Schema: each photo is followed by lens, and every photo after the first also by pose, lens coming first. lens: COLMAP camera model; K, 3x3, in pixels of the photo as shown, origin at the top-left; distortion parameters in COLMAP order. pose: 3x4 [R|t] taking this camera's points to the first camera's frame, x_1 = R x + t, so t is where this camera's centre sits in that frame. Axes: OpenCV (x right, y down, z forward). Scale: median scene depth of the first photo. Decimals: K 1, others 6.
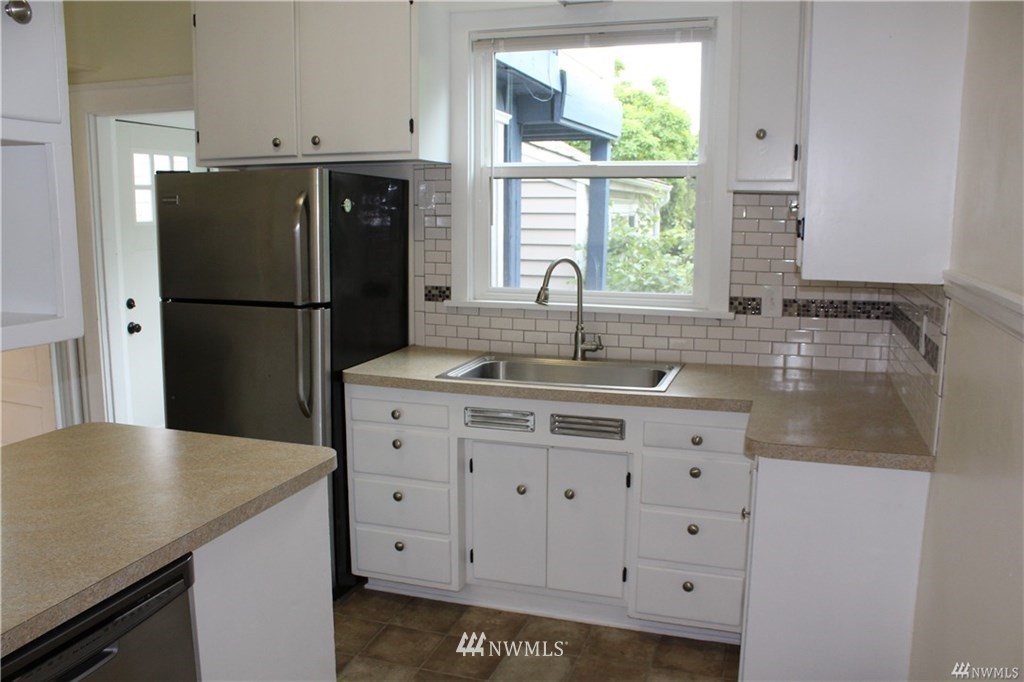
lens RADIAL K [[848.0, 0, 511.8], [0, 848.0, 356.0], [0, 0, 1]] dist [-0.165323, 0.151664]
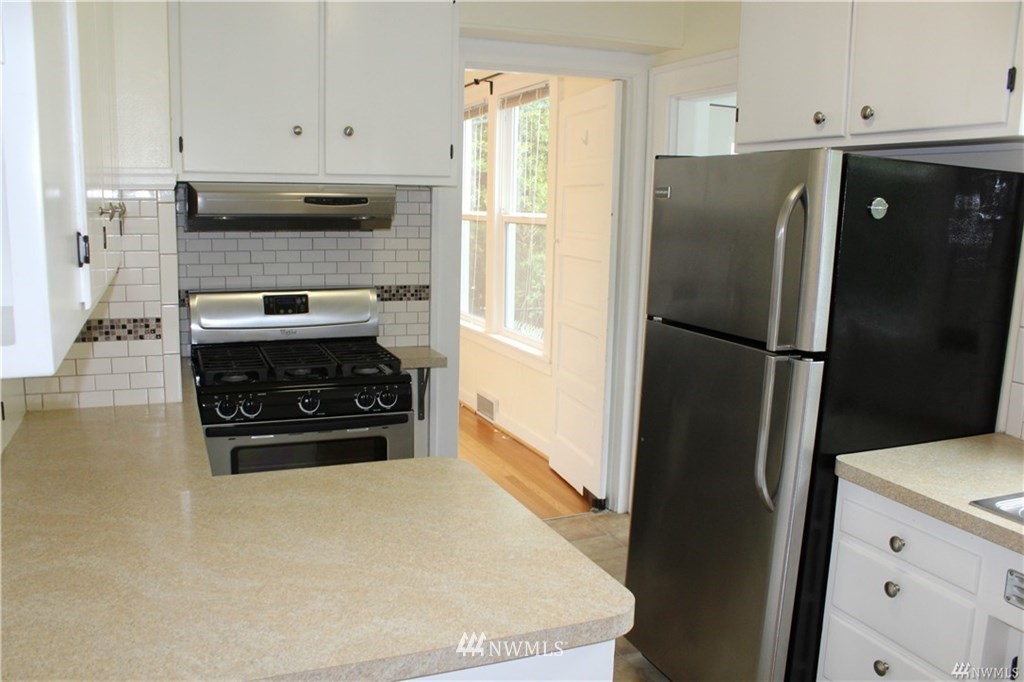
lens RADIAL K [[848.0, 0, 511.8], [0, 848.0, 356.0], [0, 0, 1]] dist [-0.165323, 0.151664]
pose [[0.650264, 0.144041, -0.745928, 0.111149], [-0.148144, 0.987054, 0.061459, -0.063627], [0.745124, 0.070541, 0.663185, 0.373565]]
